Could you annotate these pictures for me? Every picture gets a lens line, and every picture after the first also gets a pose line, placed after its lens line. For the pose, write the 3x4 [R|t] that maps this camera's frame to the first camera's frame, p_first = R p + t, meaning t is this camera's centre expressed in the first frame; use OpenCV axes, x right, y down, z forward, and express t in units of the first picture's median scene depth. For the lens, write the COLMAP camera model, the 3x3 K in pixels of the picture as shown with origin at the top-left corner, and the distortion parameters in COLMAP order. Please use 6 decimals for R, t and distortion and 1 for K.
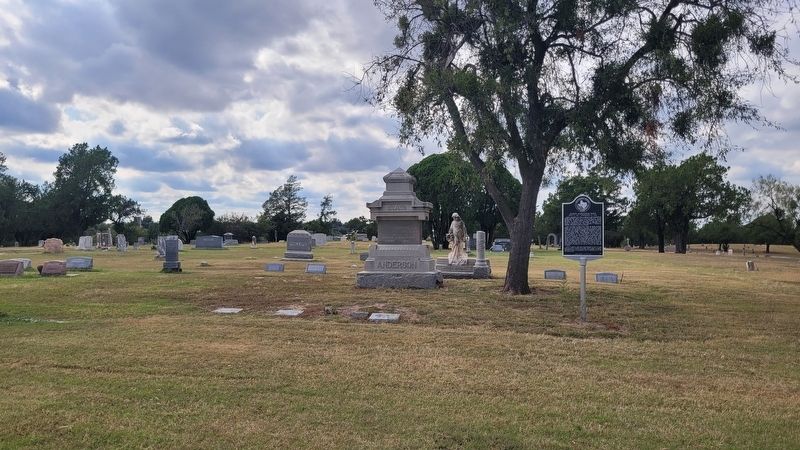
lens RADIAL K [[611.3, 0, 396.9], [0, 611.3, 223.2], [0, 0, 1]] dist [0.014648, -0.009717]
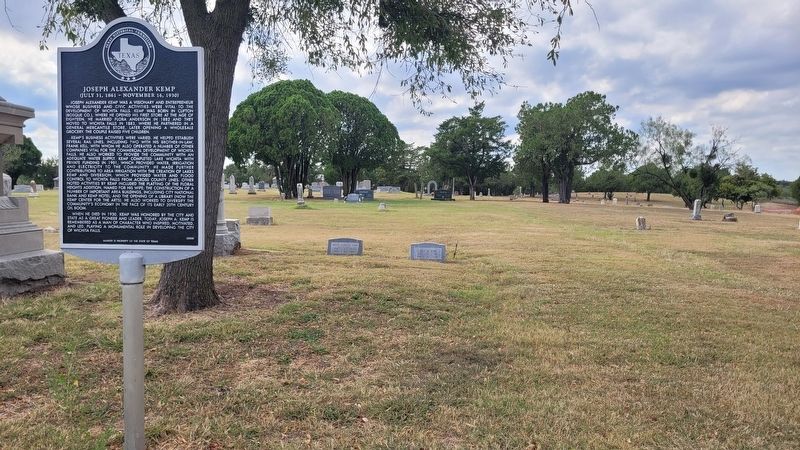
lens RADIAL K [[611.3, 0, 402.9], [0, 611.3, 221.8], [0, 0, 1]] dist [0.014648, -0.009717]
pose [[0.986321, -0.004611, 0.164771, 0.070681], [-0.009179, 0.996521, 0.082830, 0.003524], [-0.164580, -0.083209, 0.982848, 0.133584]]
